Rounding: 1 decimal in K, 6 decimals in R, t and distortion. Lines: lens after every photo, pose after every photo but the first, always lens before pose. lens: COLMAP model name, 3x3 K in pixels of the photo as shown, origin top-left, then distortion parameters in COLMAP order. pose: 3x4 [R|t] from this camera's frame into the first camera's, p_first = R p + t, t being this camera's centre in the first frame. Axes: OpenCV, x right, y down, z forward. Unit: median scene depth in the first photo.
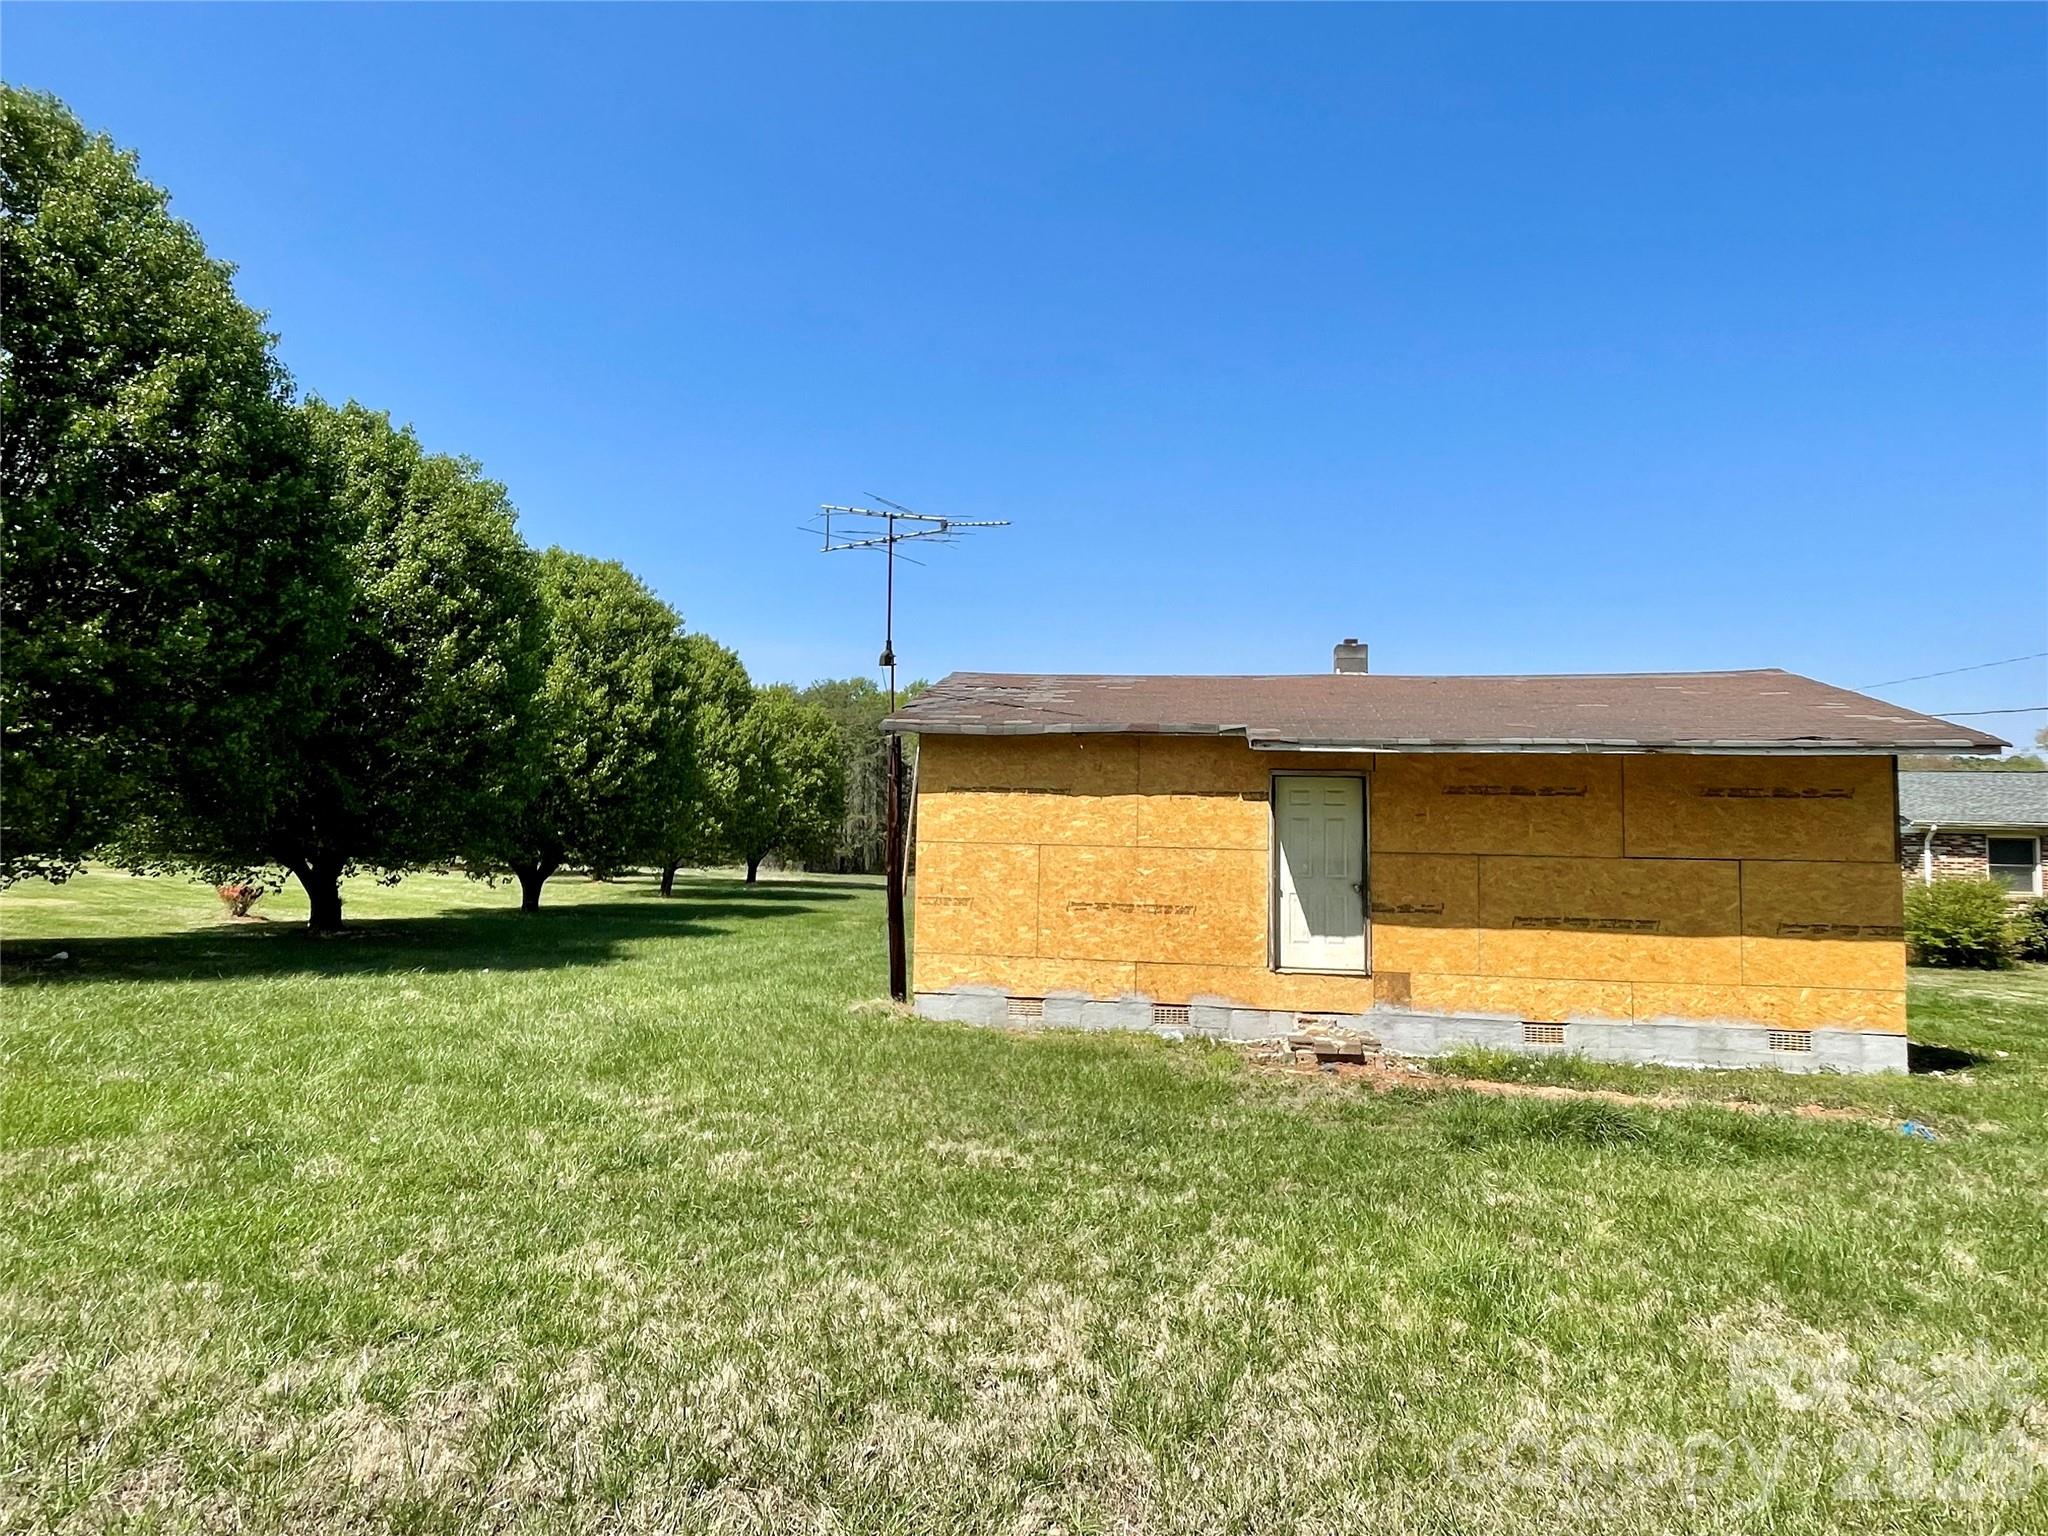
lens RADIAL K [[1111.1, 0, 1026.0], [0, 1111.1, 758.4], [0, 0, 1]] dist [-0.001354, -0.001311]
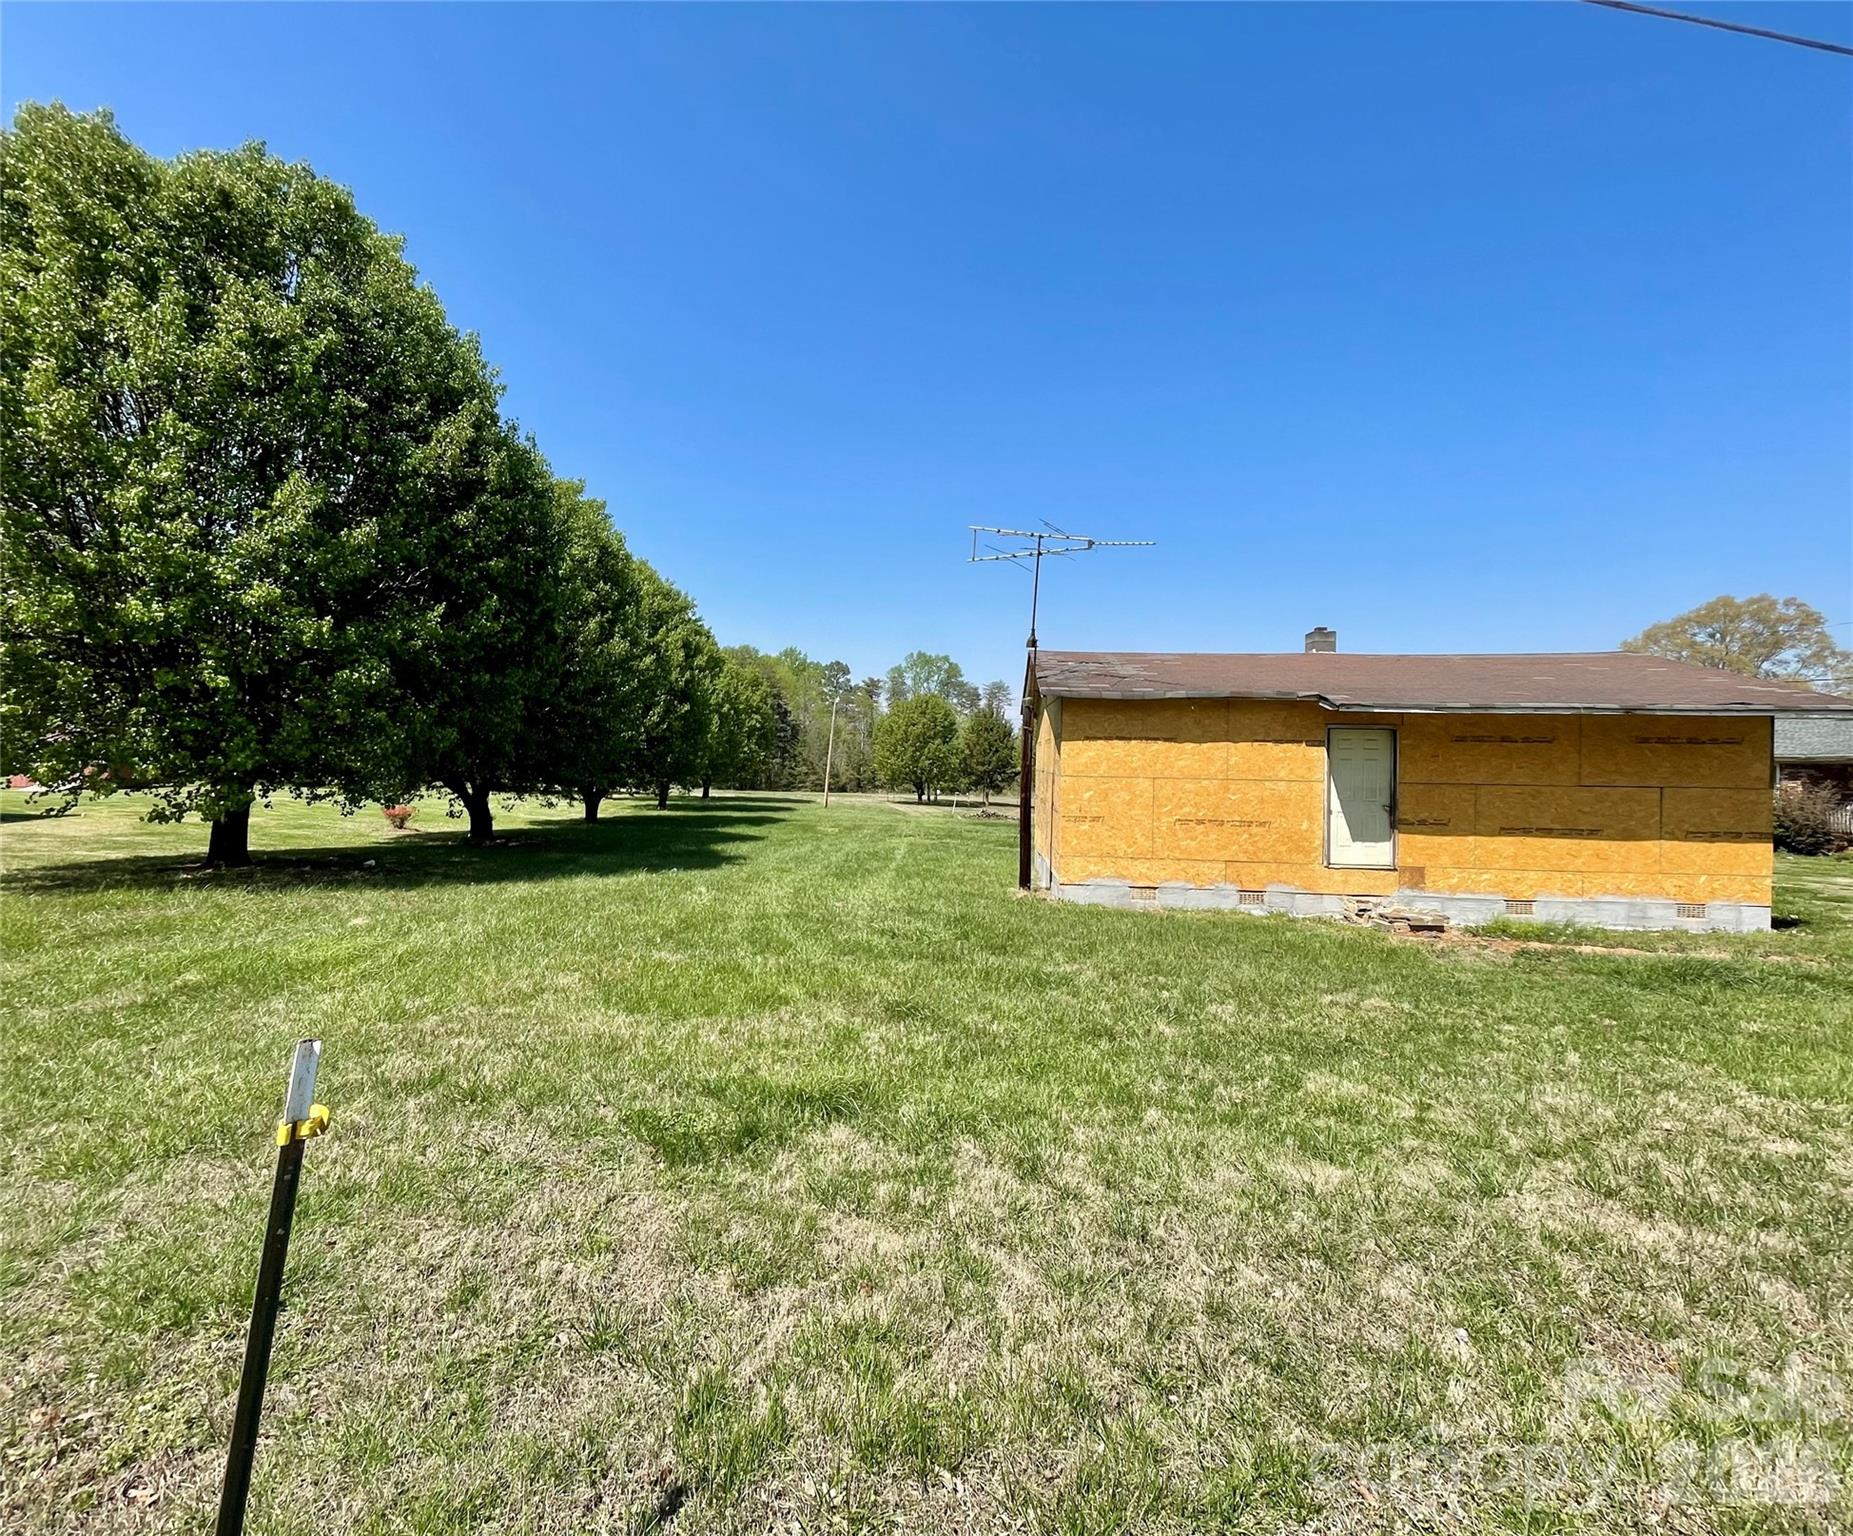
lens RADIAL K [[813.1, 0, 888.7], [0, 813.1, 759.4], [0, 0, 1]] dist [-0.003797, 0.000301]
pose [[0.998699, -0.003715, 0.050856, -0.381822], [0.000261, 0.997702, 0.067748, -0.014982], [-0.050991, -0.067646, 0.996406, 0.006417]]
